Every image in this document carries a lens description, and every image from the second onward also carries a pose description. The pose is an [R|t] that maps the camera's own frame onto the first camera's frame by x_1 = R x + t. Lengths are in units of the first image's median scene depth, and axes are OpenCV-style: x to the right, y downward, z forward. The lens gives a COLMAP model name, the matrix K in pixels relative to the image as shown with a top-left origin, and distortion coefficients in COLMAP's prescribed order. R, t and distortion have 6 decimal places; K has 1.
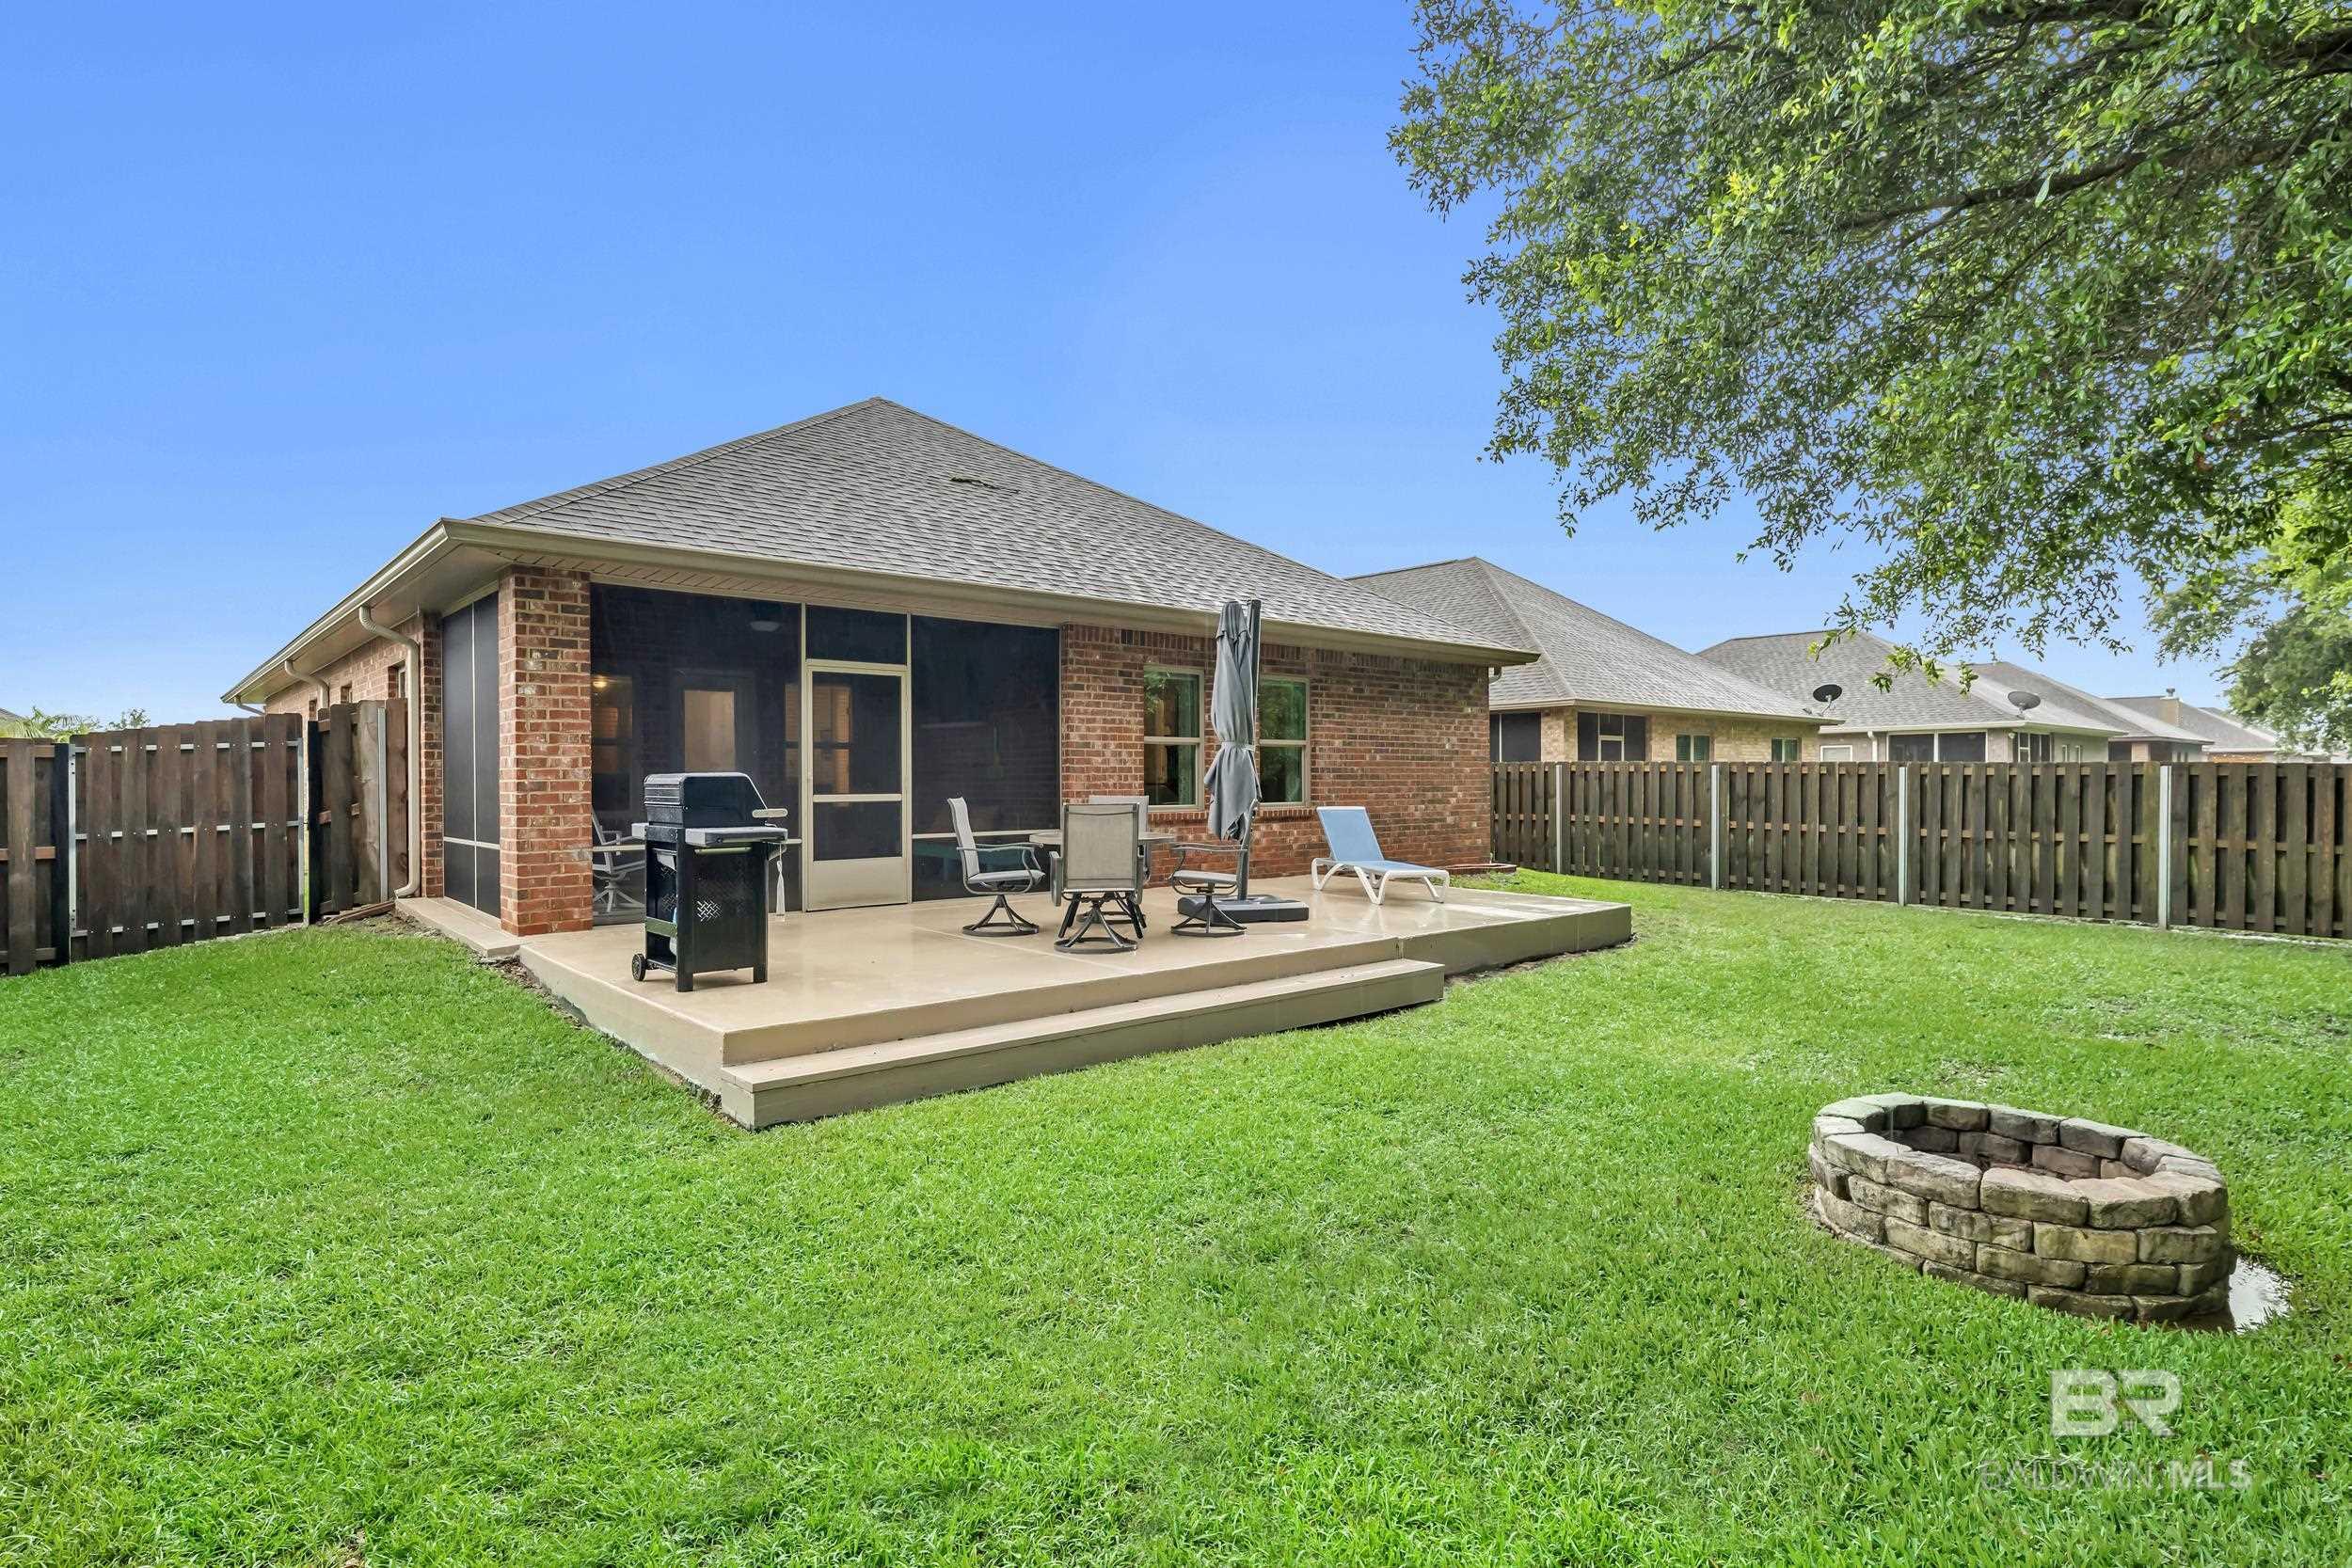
lens RADIAL K [[1199.8, 0, 1175.8], [0, 1199.8, 782.9], [0, 0, 1]] dist [-0.000125, 0.000034]
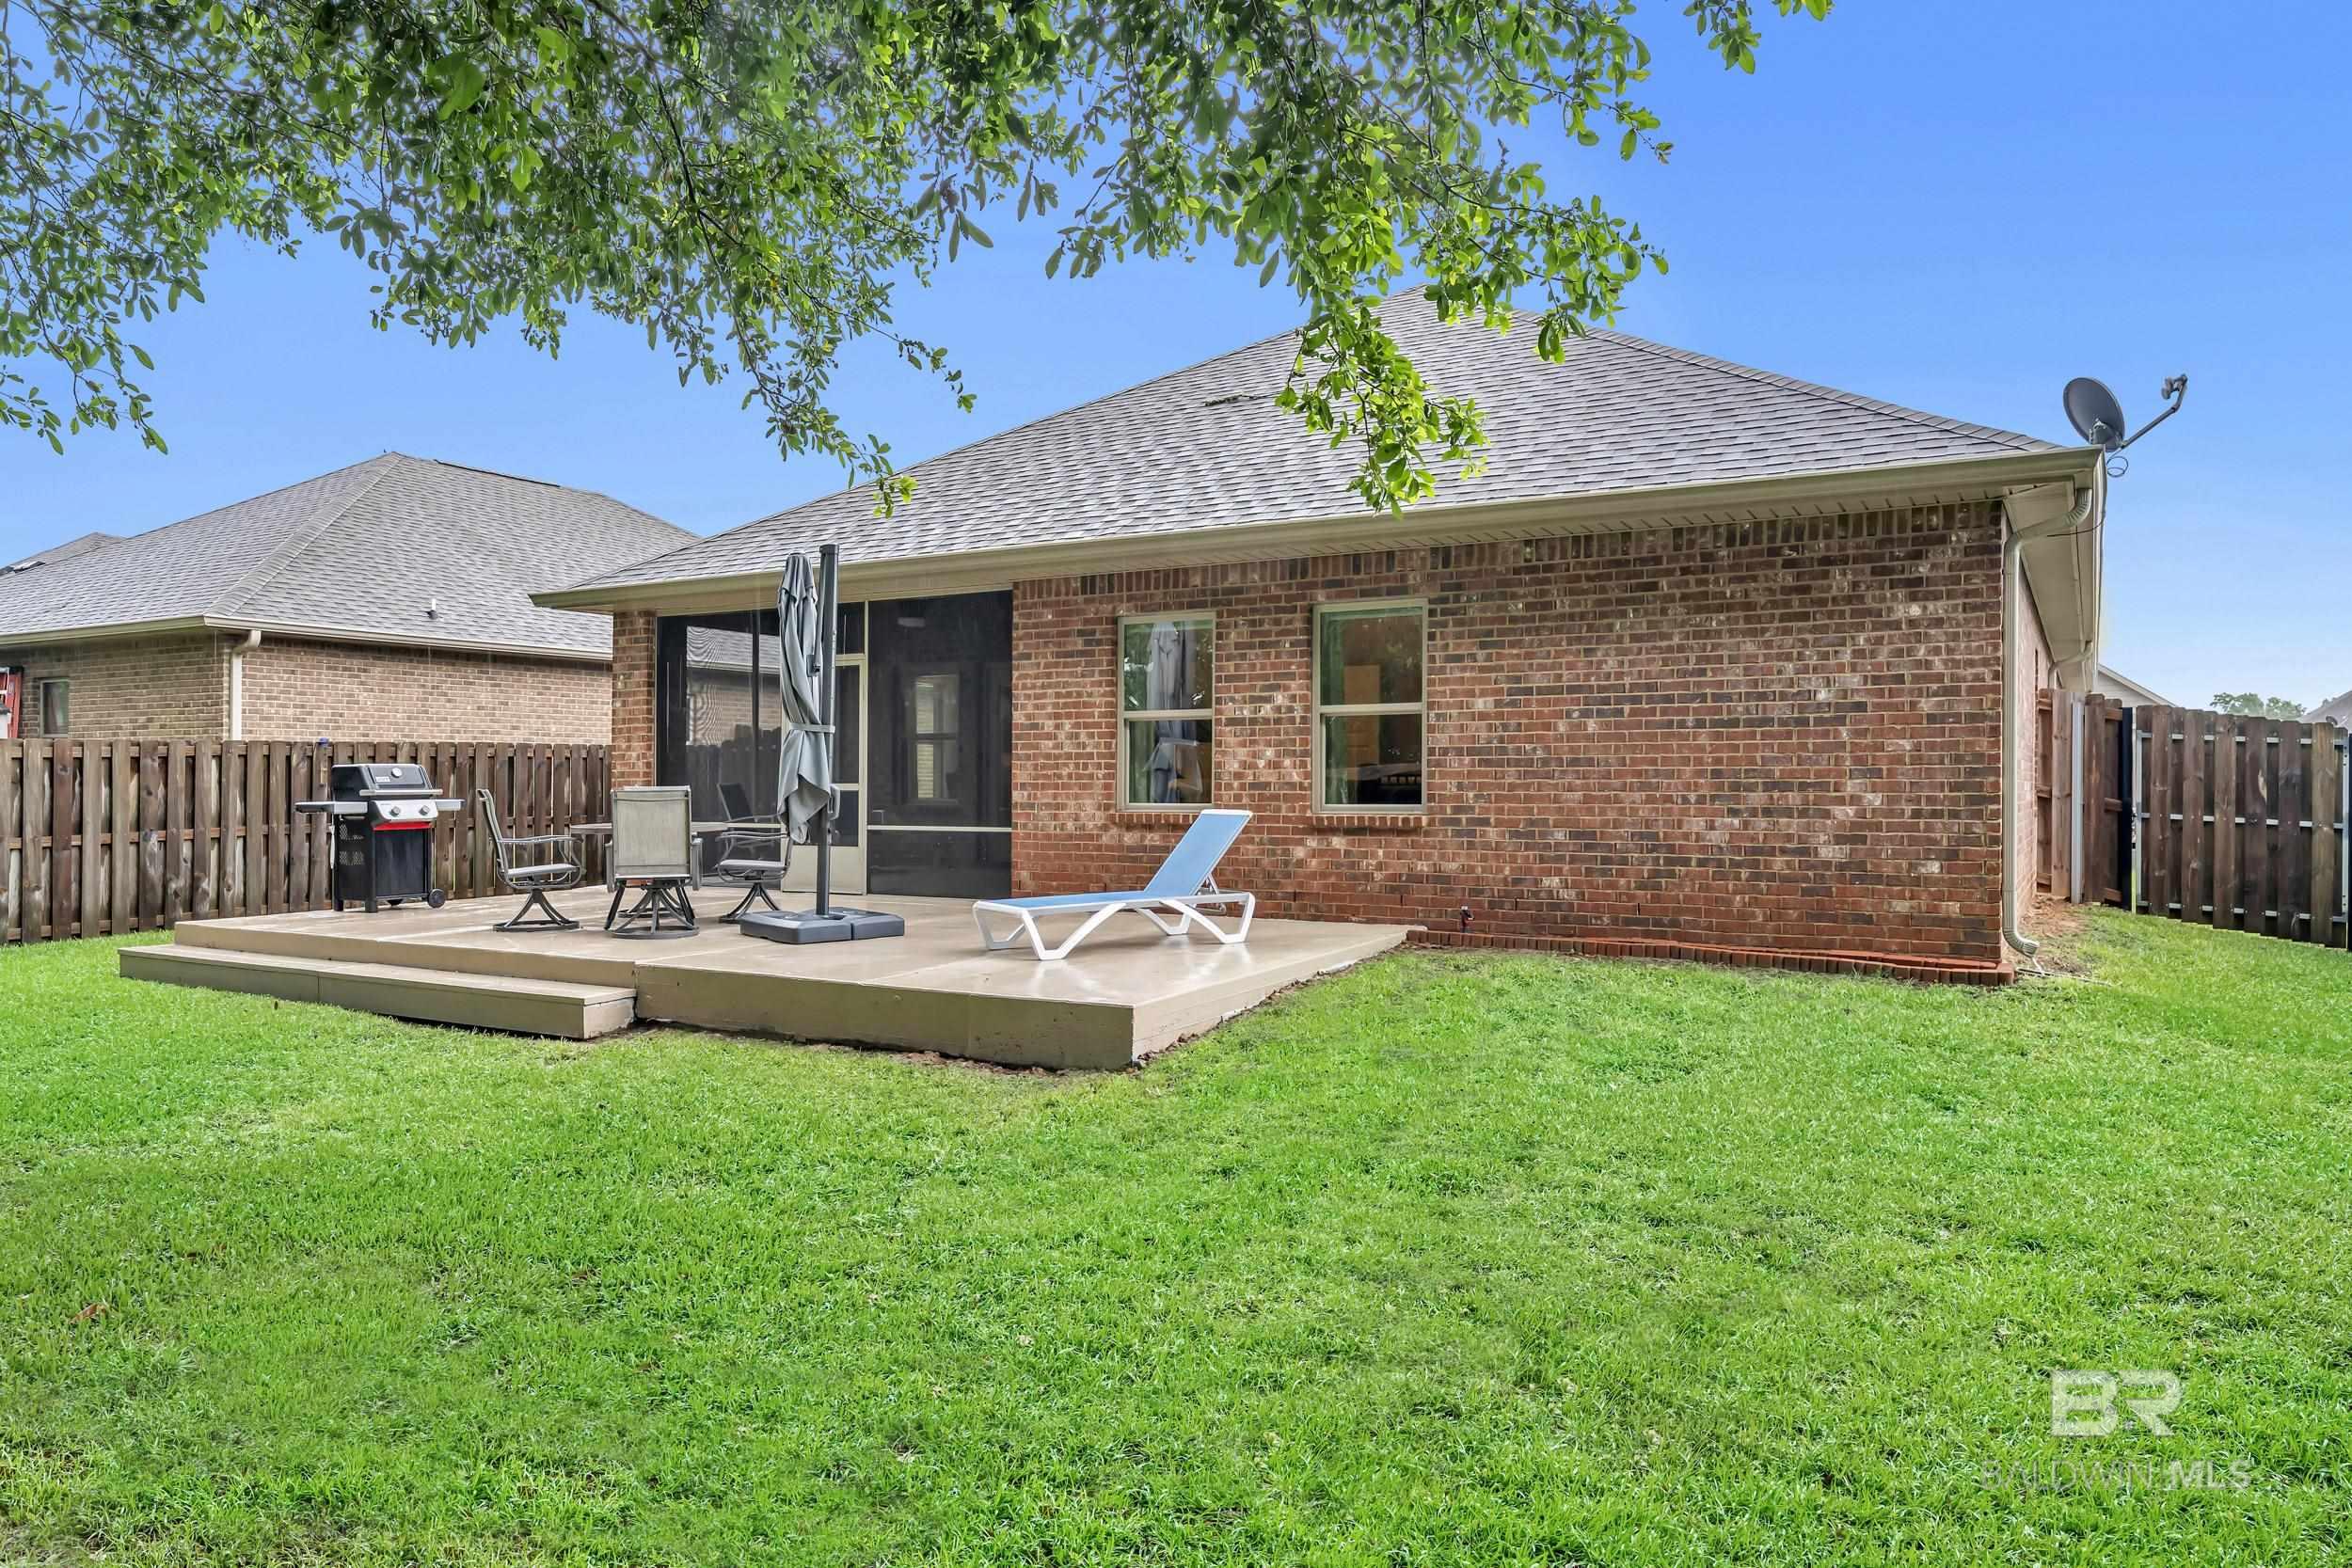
lens RADIAL K [[1573.1, 0, 1175.7], [0, 1573.1, 783.1], [0, 0, 1]] dist [0.001649, -0.000024]
pose [[0.314711, 0.003611, -0.949181, 0.960189], [-0.003103, 0.999991, 0.002776, 0.003794], [0.949183, 0.002072, 0.314719, 0.744143]]
